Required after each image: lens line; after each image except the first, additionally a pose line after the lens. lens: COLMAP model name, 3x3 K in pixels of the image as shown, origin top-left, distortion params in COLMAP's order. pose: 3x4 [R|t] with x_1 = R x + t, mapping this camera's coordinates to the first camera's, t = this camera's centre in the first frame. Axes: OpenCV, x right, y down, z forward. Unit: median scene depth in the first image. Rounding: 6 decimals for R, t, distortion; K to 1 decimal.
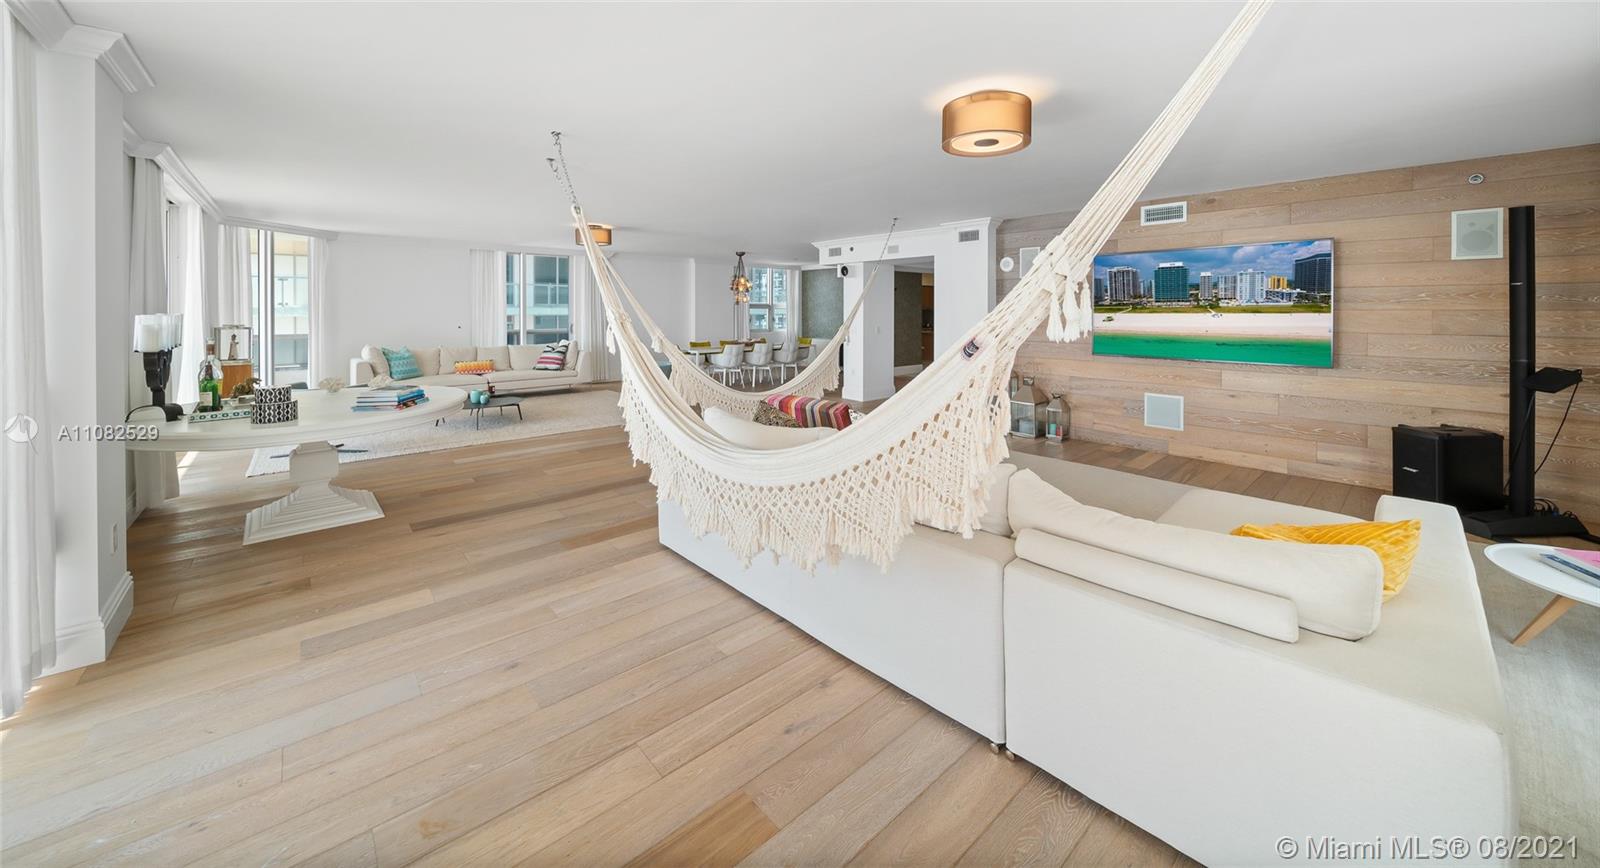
lens RADIAL K [[585.0, 0, 775.3], [0, 585.0, 324.4], [0, 0, 1]] dist [0.000283, -0.002426]
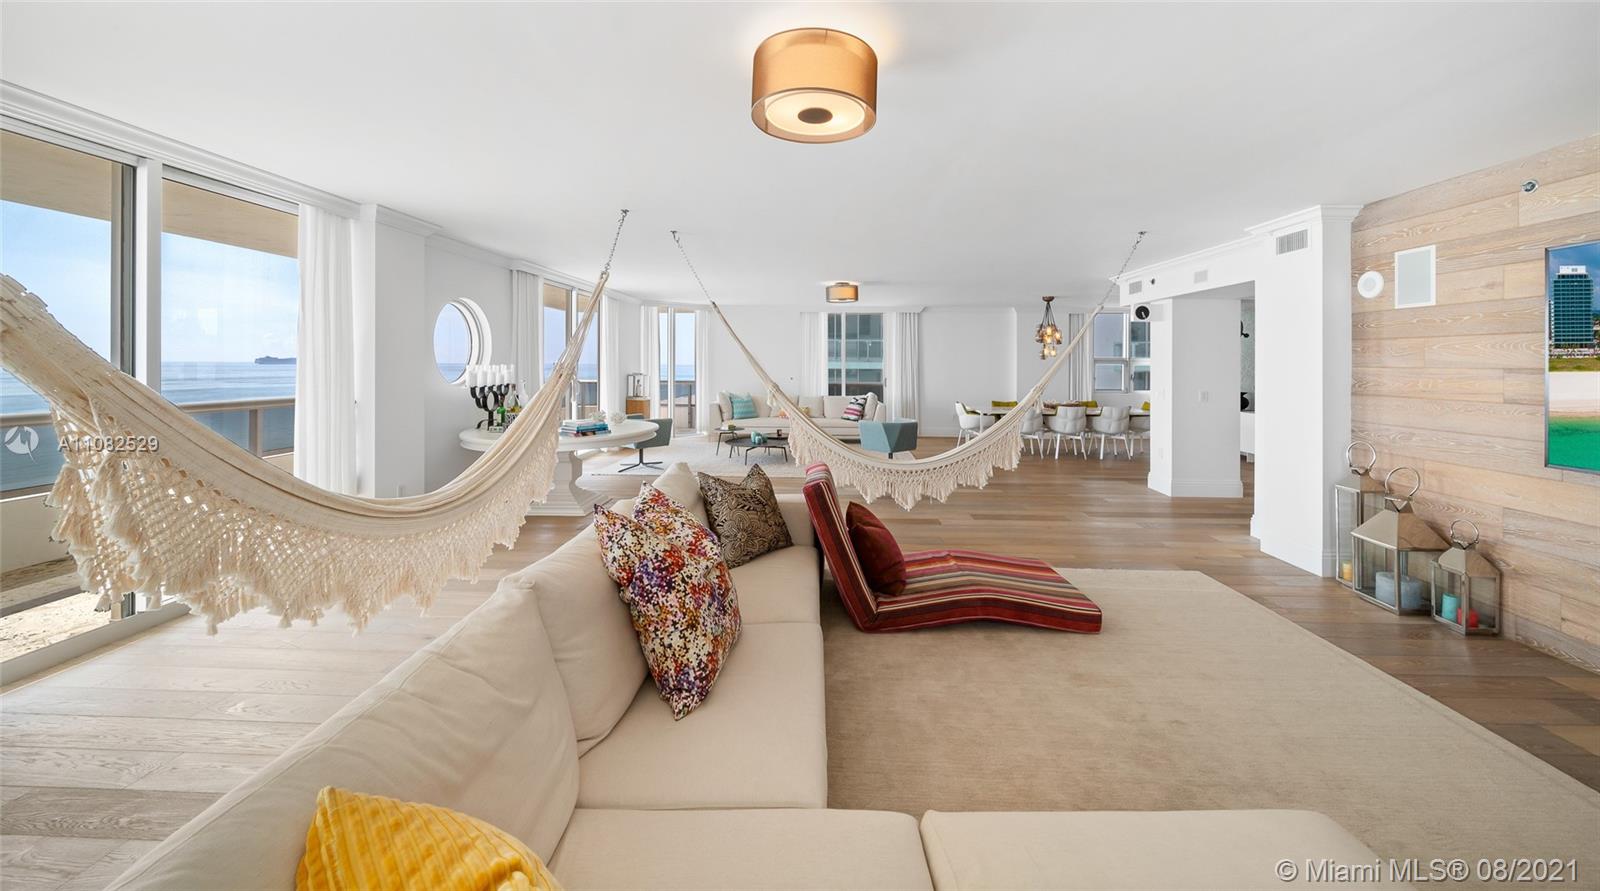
lens RADIAL K [[574.0, 0, 809.4], [0, 574.0, 372.0], [0, 0, 1]] dist [-0.001190, -0.000113]
pose [[0.722916, 0.013836, -0.690797, 0.443844], [-0.023026, 0.999727, -0.004073, -0.007104], [0.690552, 0.018851, 0.723037, 0.283718]]
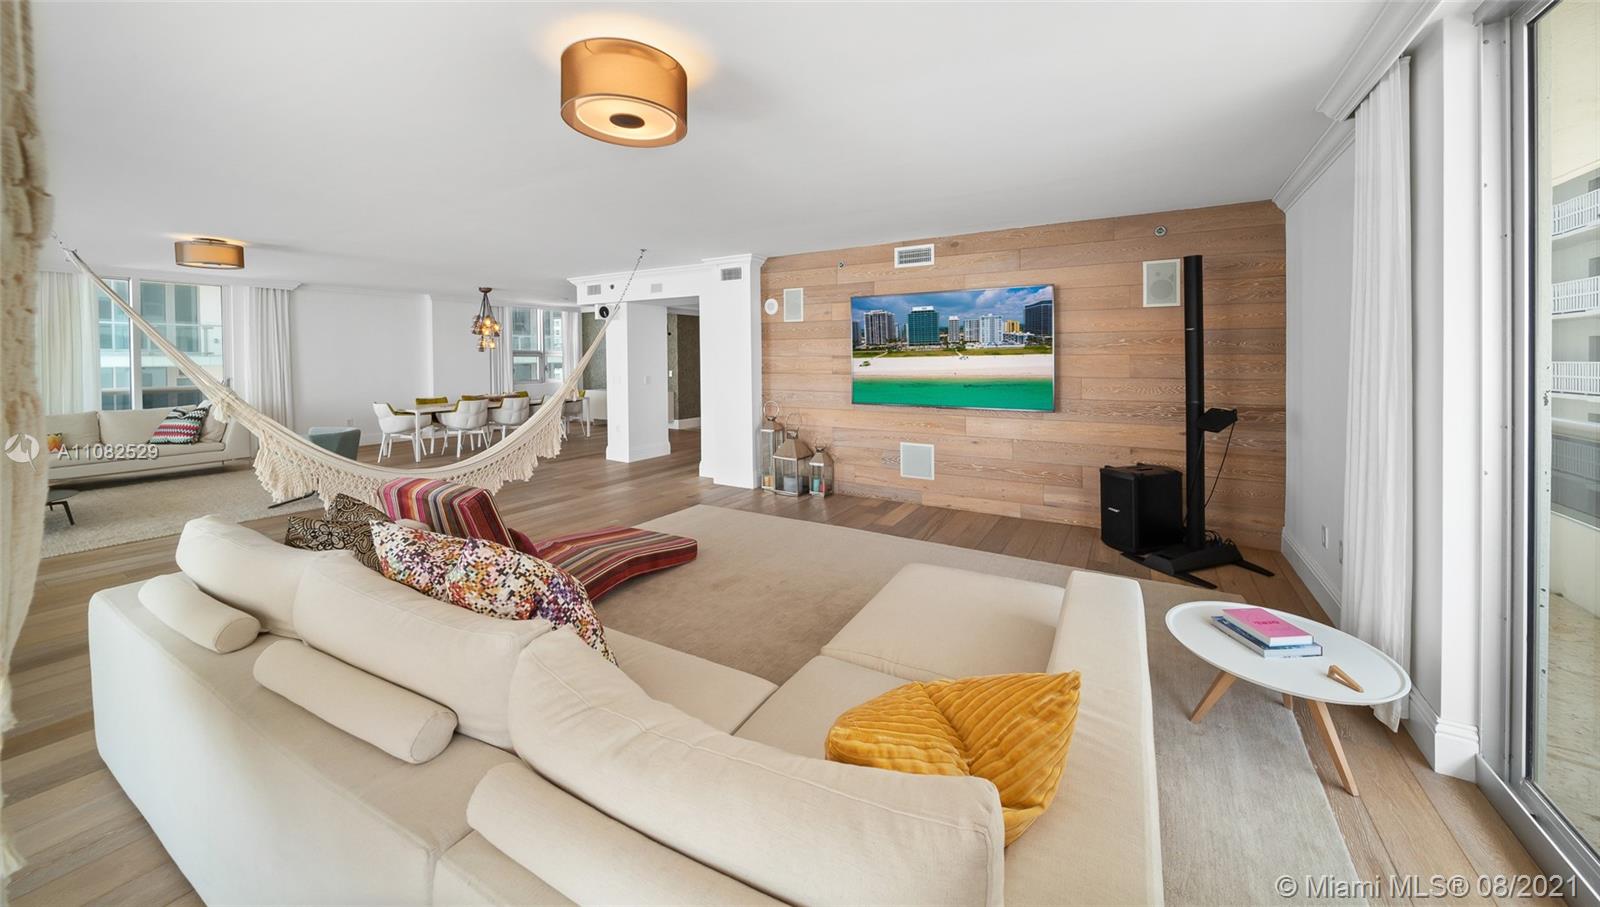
lens RADIAL K [[584.4, 0, 797.8], [0, 584.4, 373.0], [0, 0, 1]] dist [-0.005526, -0.000042]
pose [[0.950566, -0.012509, 0.310269, 0.172674], [0.012047, 0.999922, 0.003405, -0.001816], [-0.310287, 0.000501, 0.950643, 0.138402]]
